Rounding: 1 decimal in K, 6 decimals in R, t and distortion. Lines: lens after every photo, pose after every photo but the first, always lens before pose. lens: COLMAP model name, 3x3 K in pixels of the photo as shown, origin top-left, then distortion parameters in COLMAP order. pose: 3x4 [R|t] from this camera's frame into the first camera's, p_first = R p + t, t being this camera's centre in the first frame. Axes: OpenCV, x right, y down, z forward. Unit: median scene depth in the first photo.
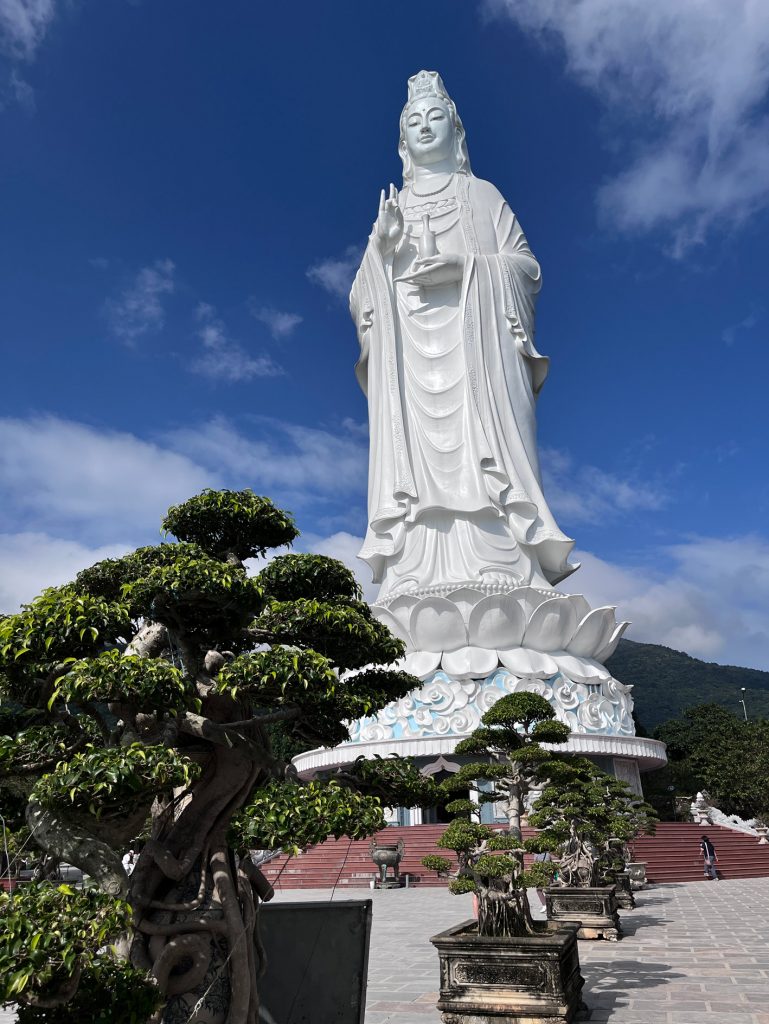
lens RADIAL K [[785.8, 0, 385.4], [0, 785.8, 511.2], [0, 0, 1]] dist [0.033040, -0.004625]
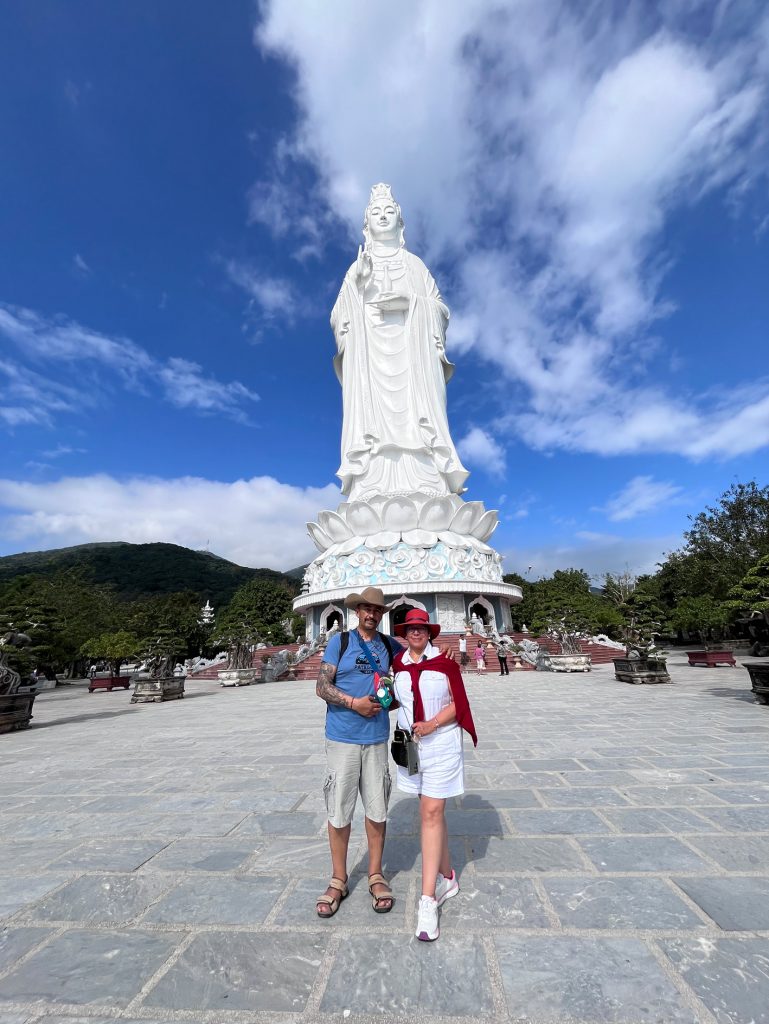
lens RADIAL K [[417.3, 0, 391.2], [0, 417.3, 509.8], [0, 0, 1]] dist [-0.003164, -0.000006]
pose [[0.973902, 0.052856, 0.220730, -0.112454], [-0.066998, 0.996119, 0.057077, 0.074786], [-0.216857, -0.070376, 0.973663, 0.164620]]
